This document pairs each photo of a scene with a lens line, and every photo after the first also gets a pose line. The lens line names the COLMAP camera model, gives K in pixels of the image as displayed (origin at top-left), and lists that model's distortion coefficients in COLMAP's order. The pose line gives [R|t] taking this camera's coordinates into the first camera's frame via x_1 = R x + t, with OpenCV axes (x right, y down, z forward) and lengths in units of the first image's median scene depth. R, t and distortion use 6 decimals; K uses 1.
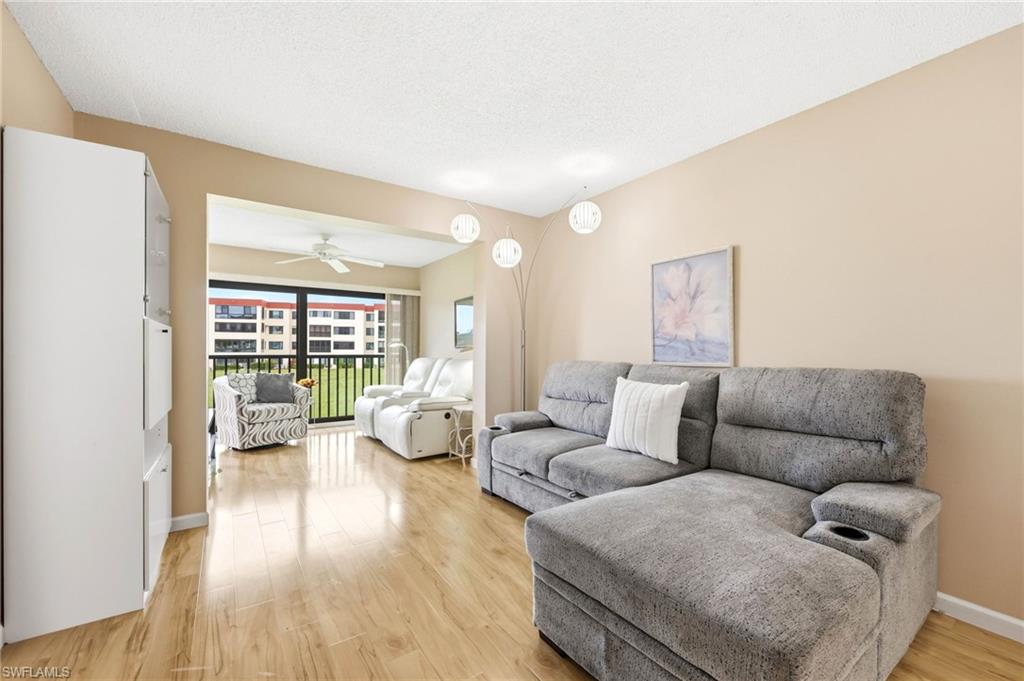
lens RADIAL K [[414.8, 0, 513.6], [0, 414.8, 347.9], [0, 0, 1]] dist [0.002214, -0.000253]
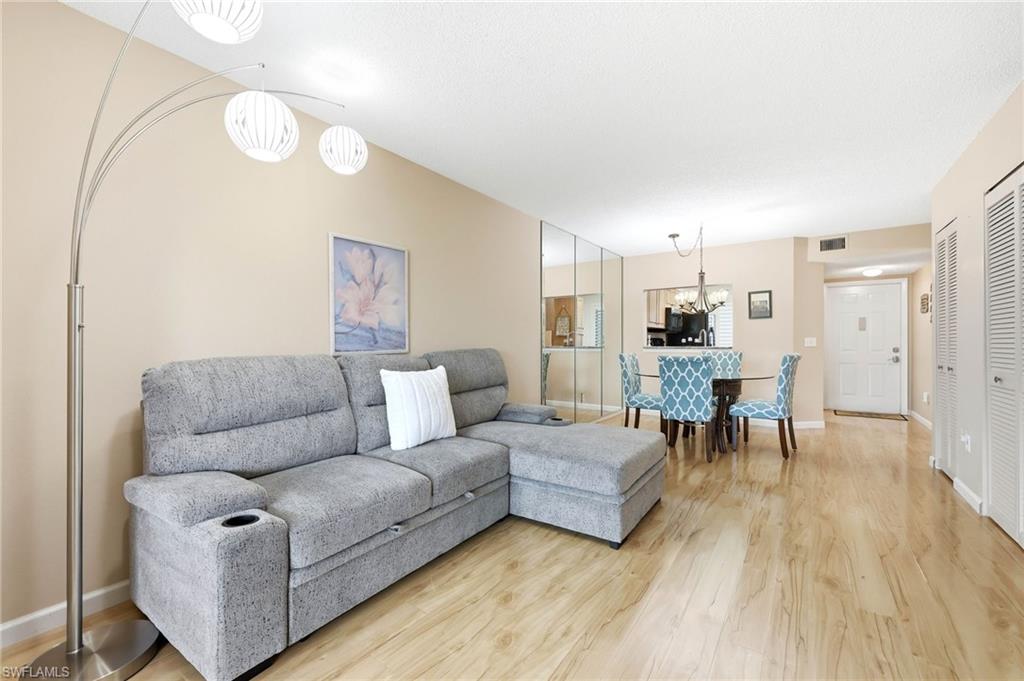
lens RADIAL K [[414.8, 0, 510.9], [0, 414.8, 342.2], [0, 0, 1]] dist [0.002214, -0.000253]
pose [[-0.333181, -0.003925, 0.942855, -0.623135], [0.000914, 0.999990, 0.004486, 0.010675], [-0.942862, 0.002357, -0.333174, 1.016658]]
